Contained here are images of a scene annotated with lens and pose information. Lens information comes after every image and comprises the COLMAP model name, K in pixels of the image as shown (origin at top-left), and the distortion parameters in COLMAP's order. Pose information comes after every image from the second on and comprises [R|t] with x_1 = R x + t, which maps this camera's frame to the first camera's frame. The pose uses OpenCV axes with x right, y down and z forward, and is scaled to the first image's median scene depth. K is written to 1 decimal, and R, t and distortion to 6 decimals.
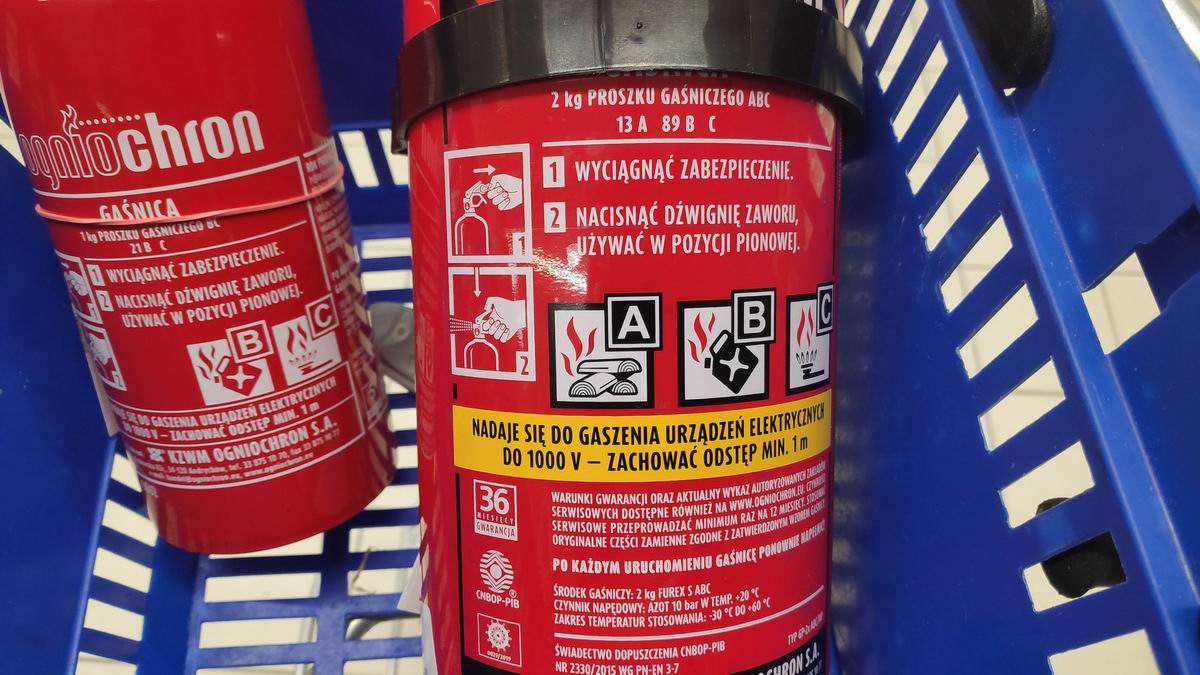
lens RADIAL K [[754.8, 0, 567.7], [0, 754.8, 341.5], [0, 0, 1]] dist [0.022764, -0.070558]
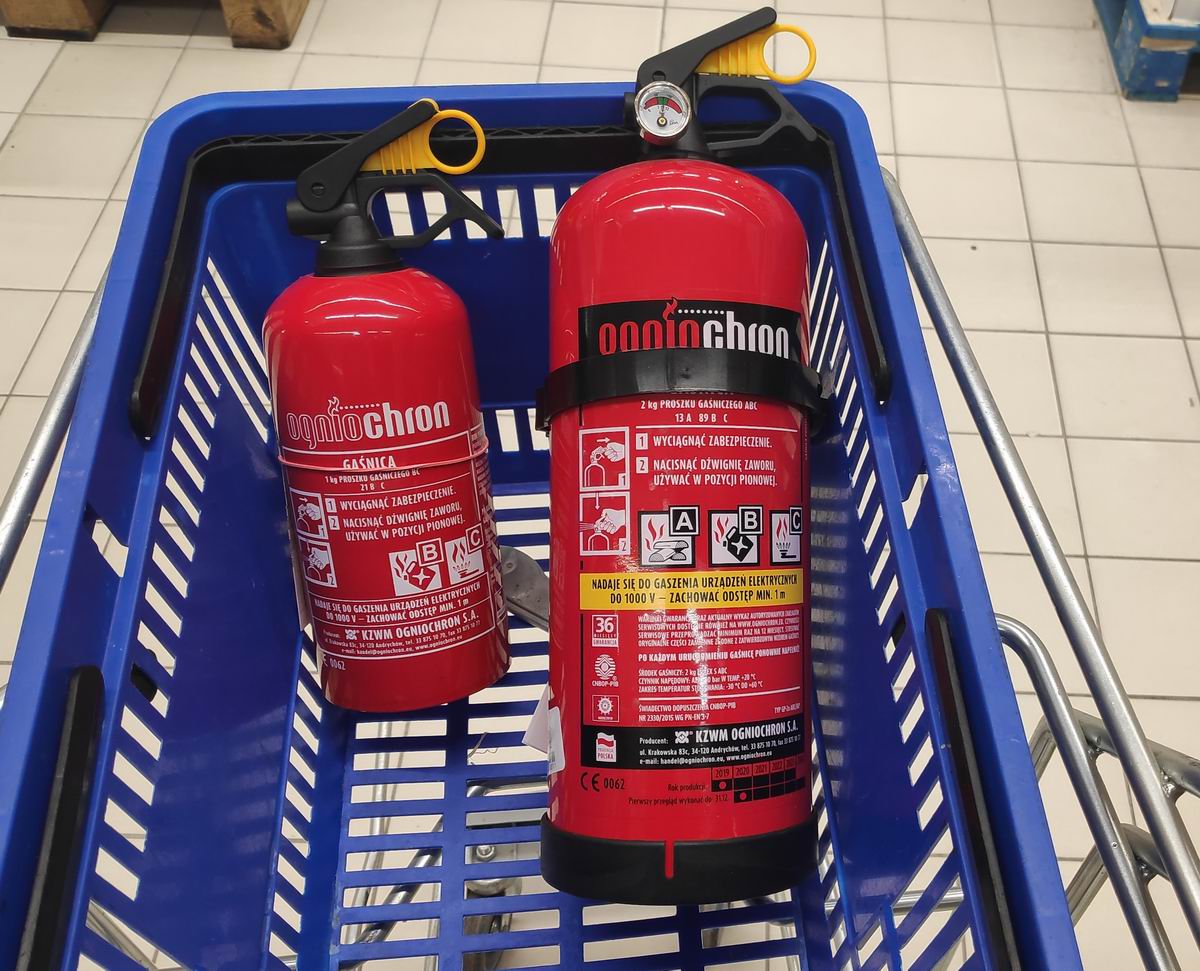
lens RADIAL K [[1003.6, 0, 600.0], [0, 1003.6, 485.5], [0, 0, 1]] dist [-0.006045, -0.000848]
pose [[0.999382, 0.014302, -0.032115, -0.039113], [-0.019928, 0.983032, -0.182348, 0.322713], [0.028962, 0.182875, 0.982710, -1.359969]]
